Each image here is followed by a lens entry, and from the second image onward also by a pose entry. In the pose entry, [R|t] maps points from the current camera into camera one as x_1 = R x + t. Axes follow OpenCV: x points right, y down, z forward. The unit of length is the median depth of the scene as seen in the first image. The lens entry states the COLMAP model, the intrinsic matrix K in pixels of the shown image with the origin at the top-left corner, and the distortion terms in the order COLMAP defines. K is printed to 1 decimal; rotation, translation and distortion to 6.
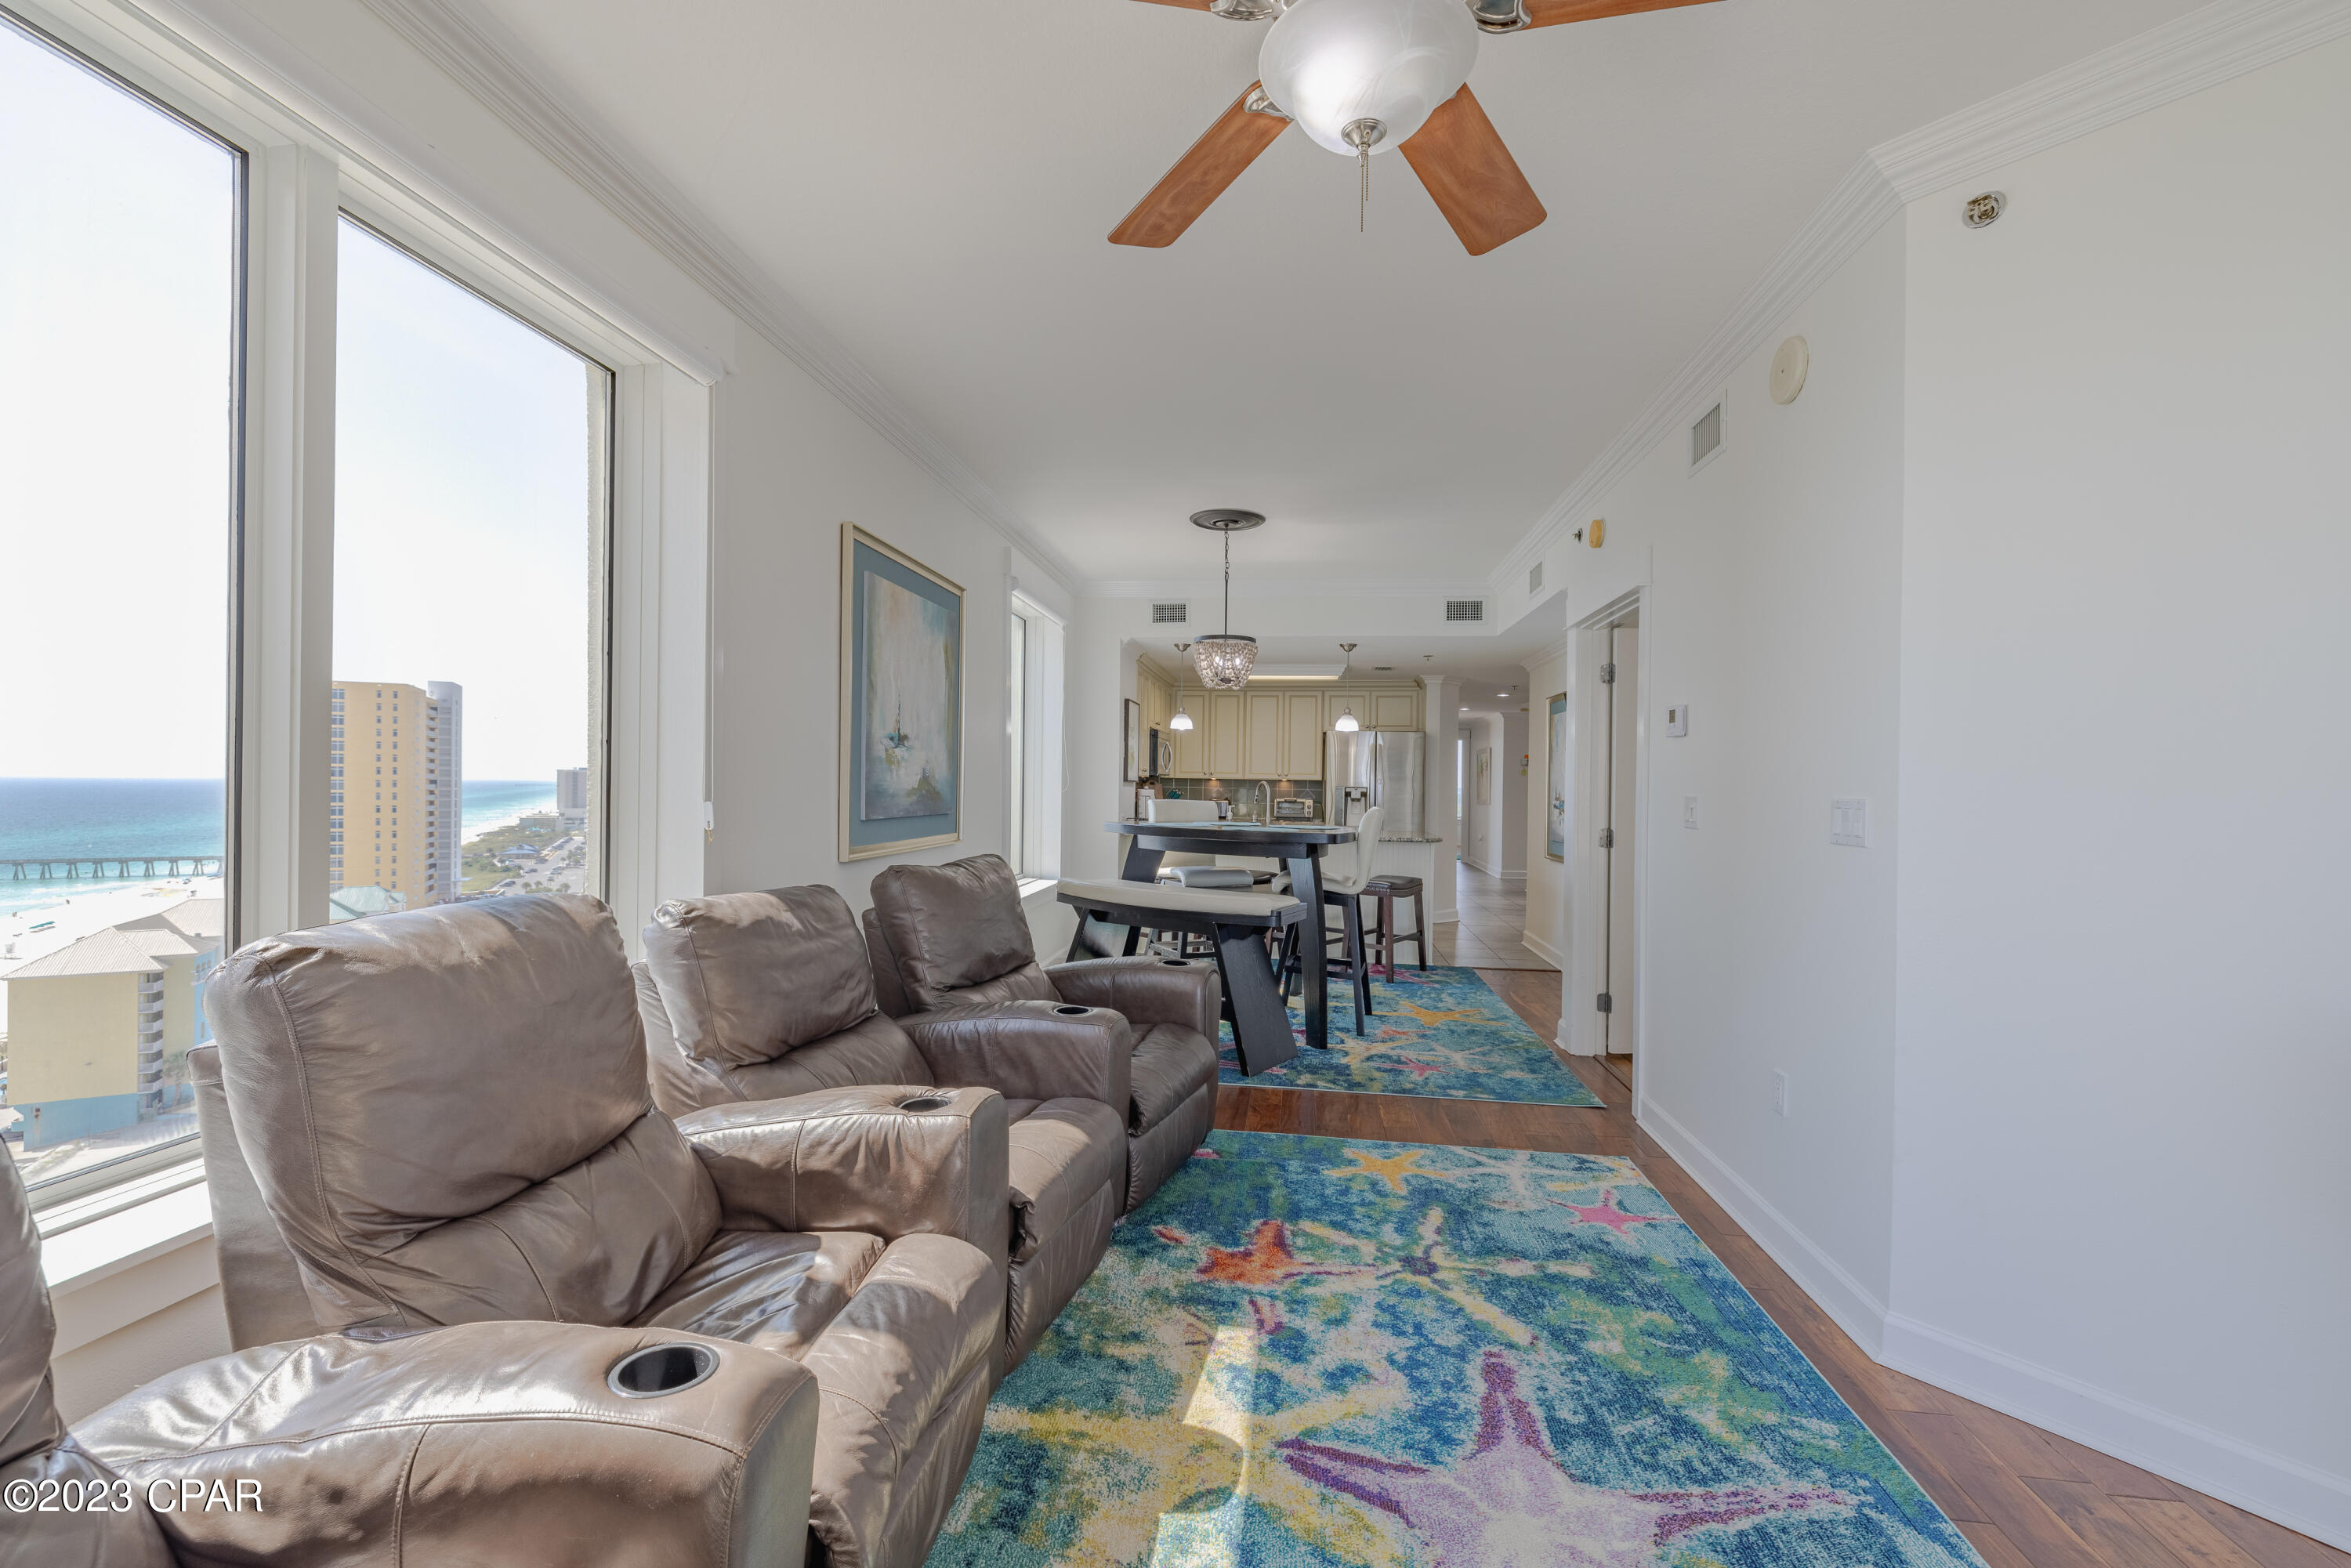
lens RADIAL K [[981.4, 0, 1172.9], [0, 981.4, 785.1], [0, 0, 1]] dist [-0.001780, 0.000129]
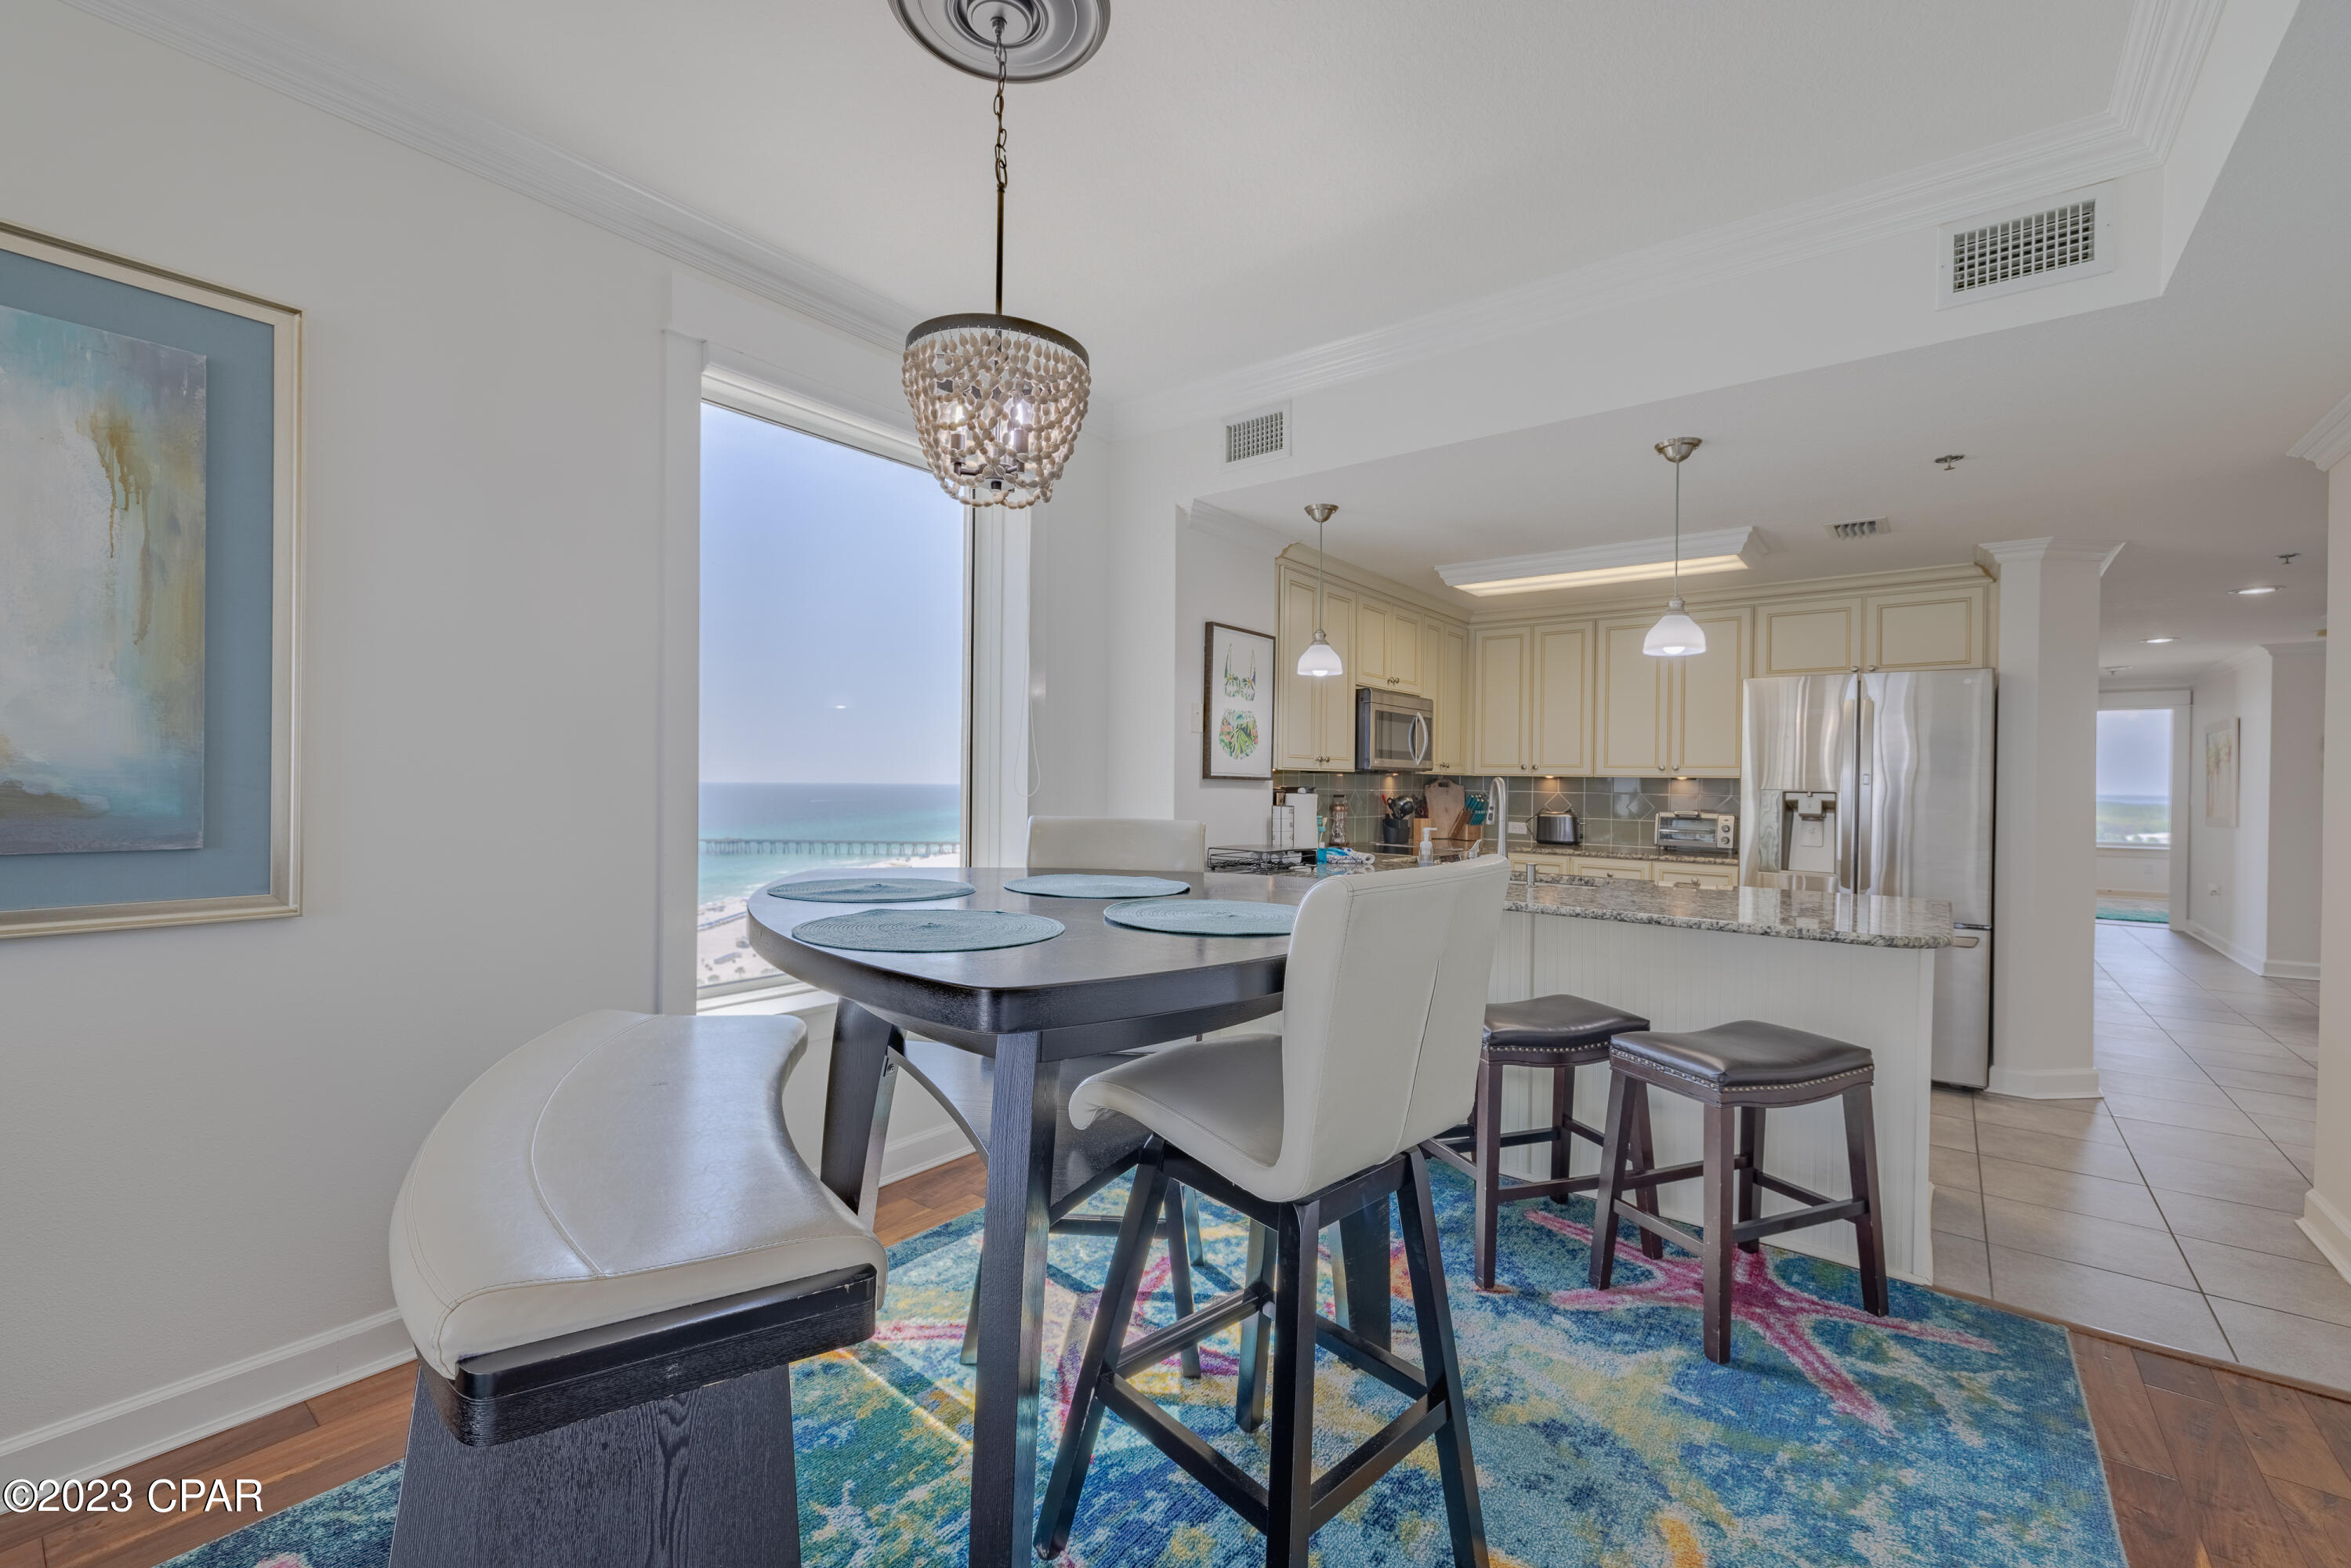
lens RADIAL K [[981.4, 0, 1166.5], [0, 981.4, 787.1], [0, 0, 1]] dist [-0.001780, 0.000129]
pose [[0.859738, -0.000386, -0.510736, 0.543668], [-0.001260, 0.999995, -0.002876, 0.006268], [0.510734, 0.003116, 0.859733, 1.429614]]
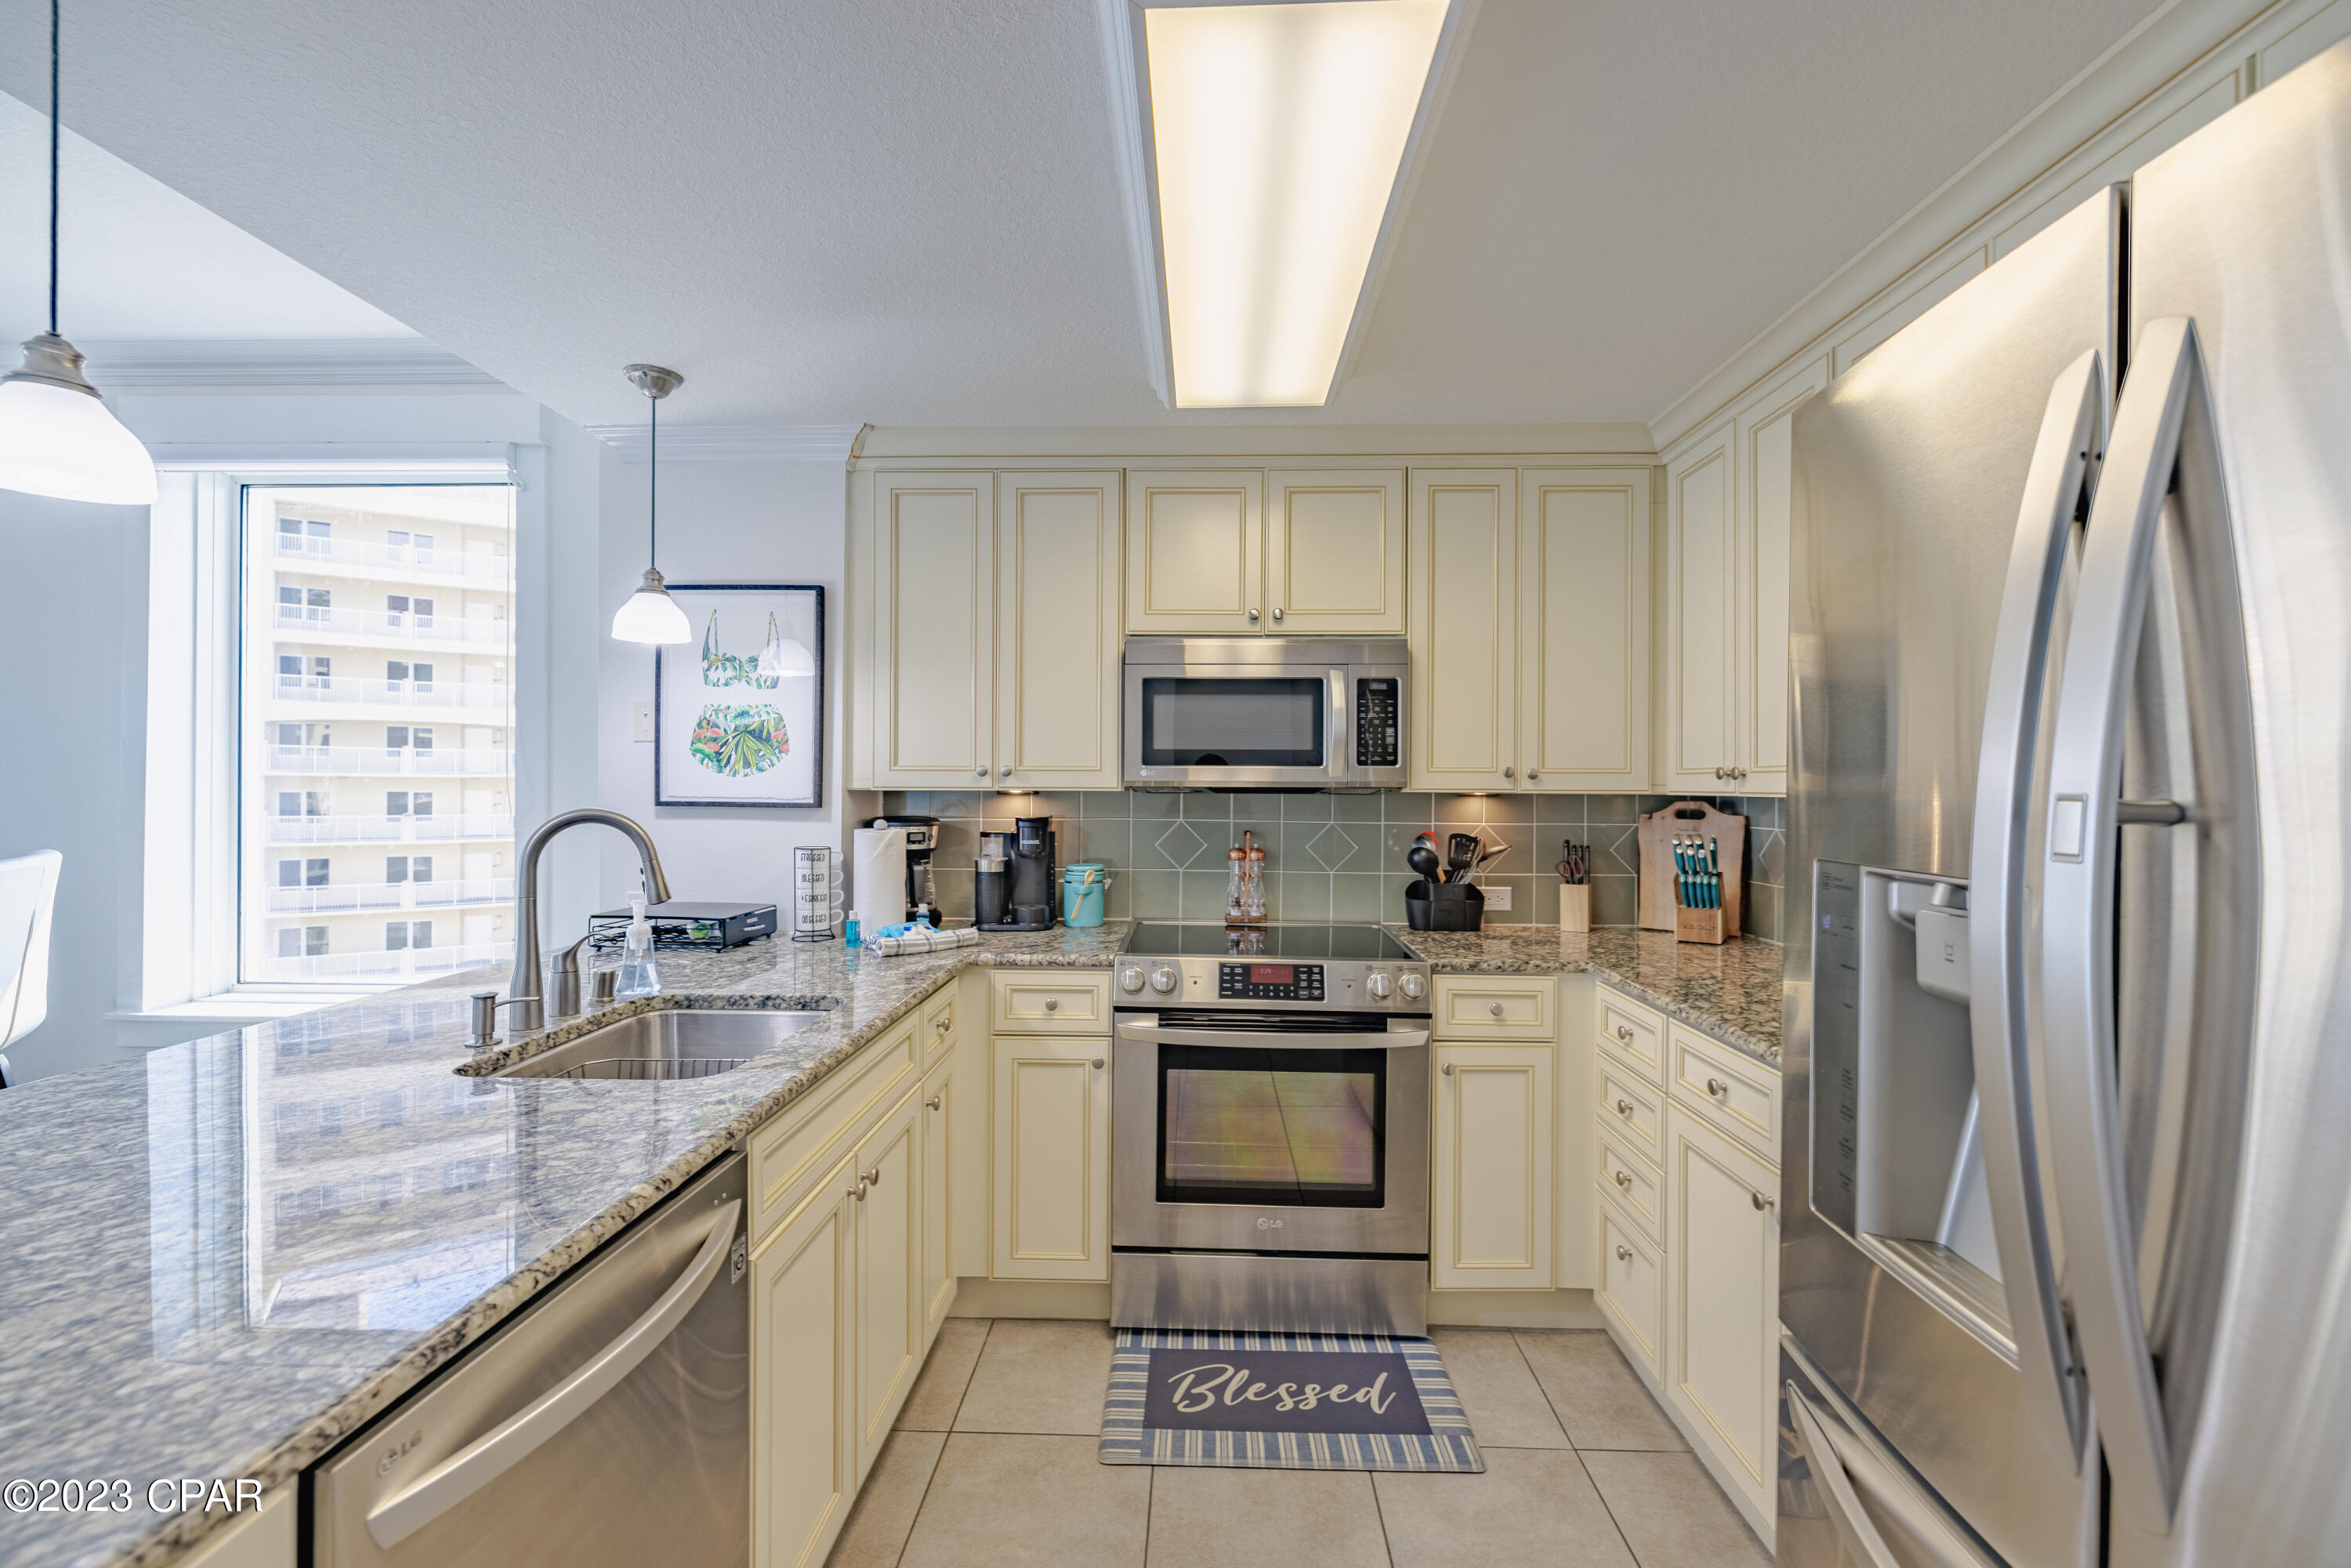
lens RADIAL K [[981.4, 0, 1166.6], [0, 981.4, 788.7], [0, 0, 1]] dist [-0.001780, 0.000129]
pose [[0.098728, -0.010662, -0.995057, 0.931429], [-0.005653, 0.999920, -0.011275, -0.018833], [0.995098, 0.006738, 0.098660, 3.096465]]
